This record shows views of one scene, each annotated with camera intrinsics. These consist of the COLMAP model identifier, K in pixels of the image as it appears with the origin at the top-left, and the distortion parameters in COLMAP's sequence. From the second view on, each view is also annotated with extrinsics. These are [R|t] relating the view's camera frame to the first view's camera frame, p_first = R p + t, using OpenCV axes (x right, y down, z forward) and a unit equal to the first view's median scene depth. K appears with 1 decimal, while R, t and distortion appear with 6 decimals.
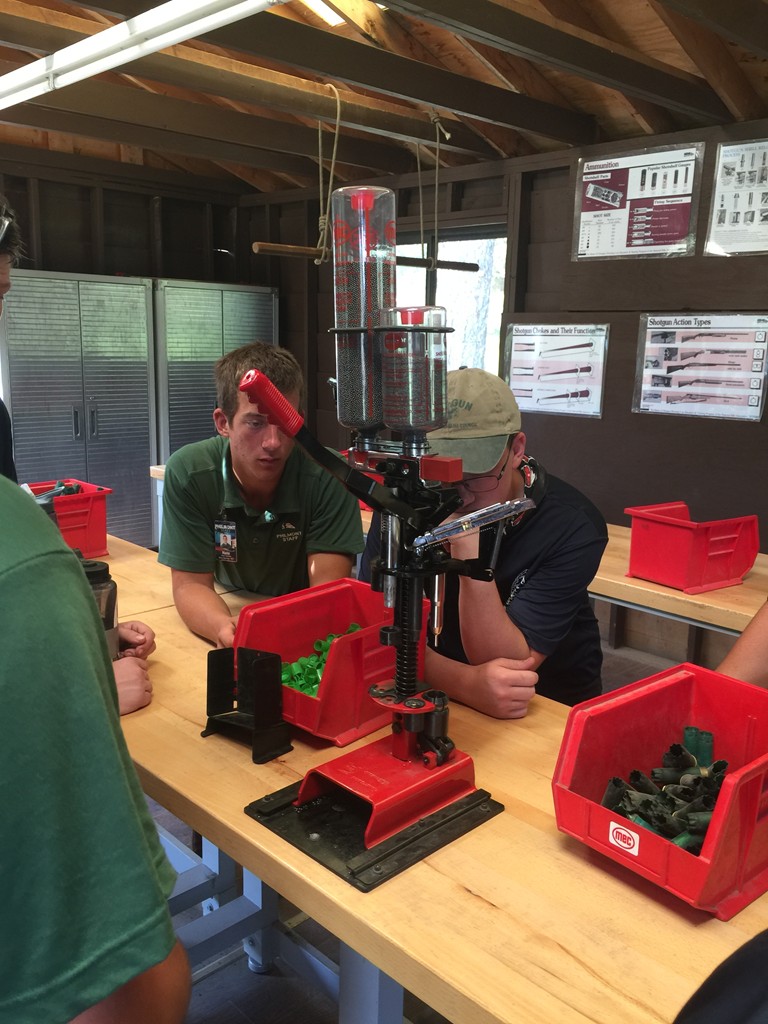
lens RADIAL K [[888.3, 0, 384.0], [0, 888.3, 512.0], [0, 0, 1]] dist [0.068506, -0.108965]
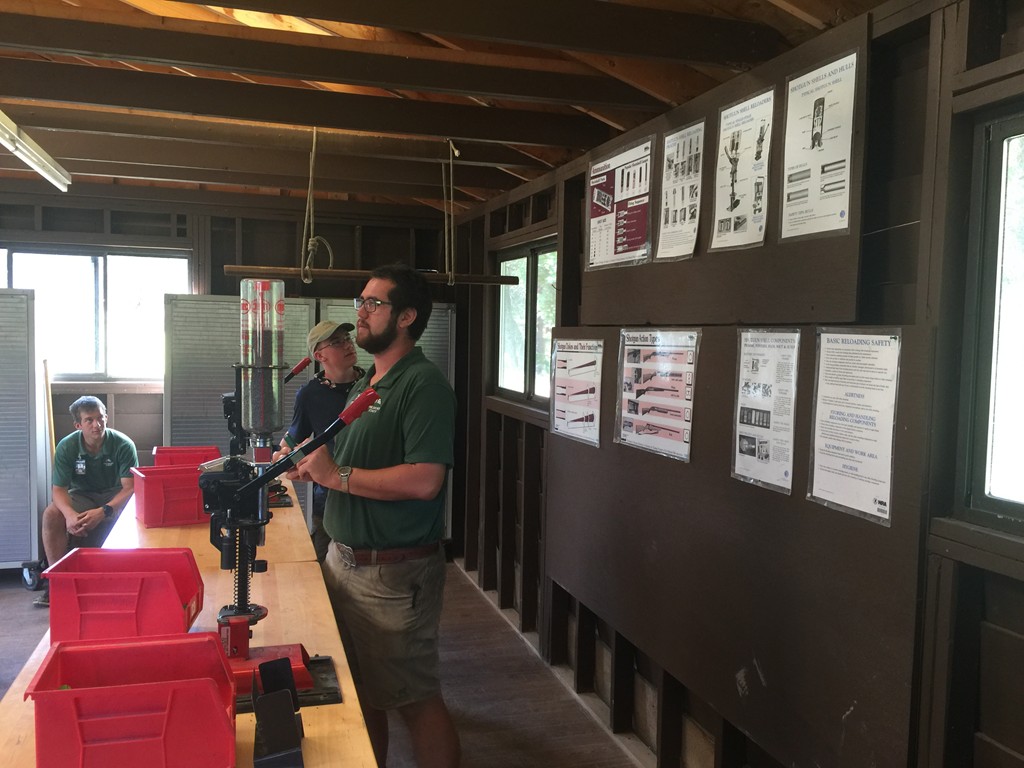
lens RADIAL K [[888.3, 0, 512.0], [0, 888.3, 384.0], [0, 0, 1]] dist [0.068506, -0.108965]
pose [[0.888003, 0.021701, -0.459326, 0.586110], [-0.090422, 0.987624, -0.128152, -0.049688], [0.450860, 0.155332, 0.878975, 0.207758]]
